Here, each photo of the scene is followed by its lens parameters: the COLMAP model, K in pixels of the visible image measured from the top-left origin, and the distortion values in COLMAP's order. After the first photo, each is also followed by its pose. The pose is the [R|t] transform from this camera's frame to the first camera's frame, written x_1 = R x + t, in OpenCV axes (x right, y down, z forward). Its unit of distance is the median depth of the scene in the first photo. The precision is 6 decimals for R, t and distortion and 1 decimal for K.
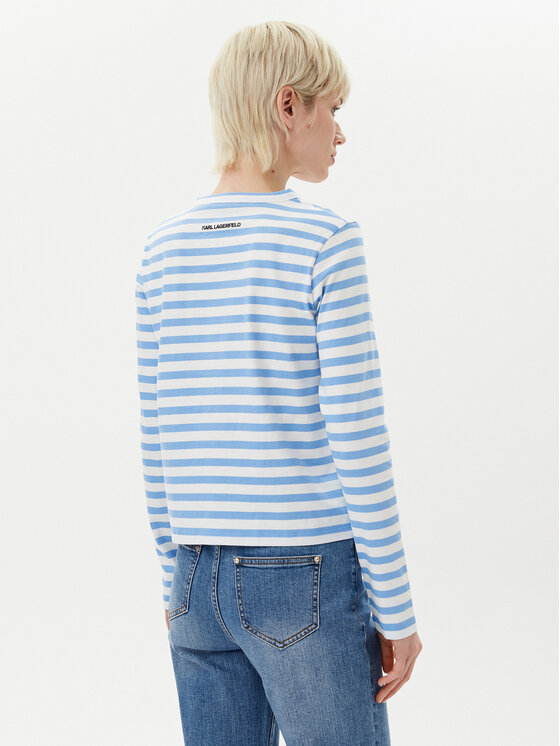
lens RADIAL K [[1174.1, 0, 280.7], [0, 1174.1, 373.7], [0, 0, 1]] dist [0.043703, 0.000000]
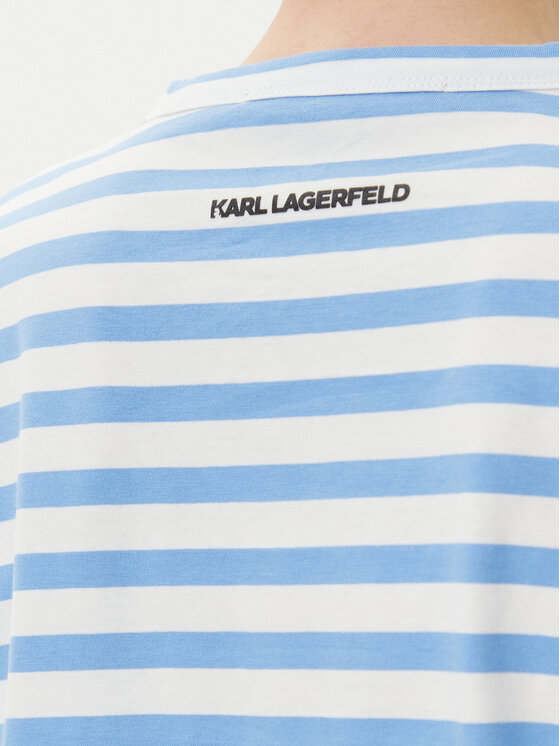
lens RADIAL K [[1647.3, 0, 279.6], [0, 1647.3, 372.5], [0, 0, 1]] dist [-0.003023, 0.000000]
pose [[0.991452, 0.002574, 0.130450, -0.093843], [0.006127, 0.997784, -0.066257, -0.074885], [-0.130331, 0.066490, 0.989239, 0.706315]]
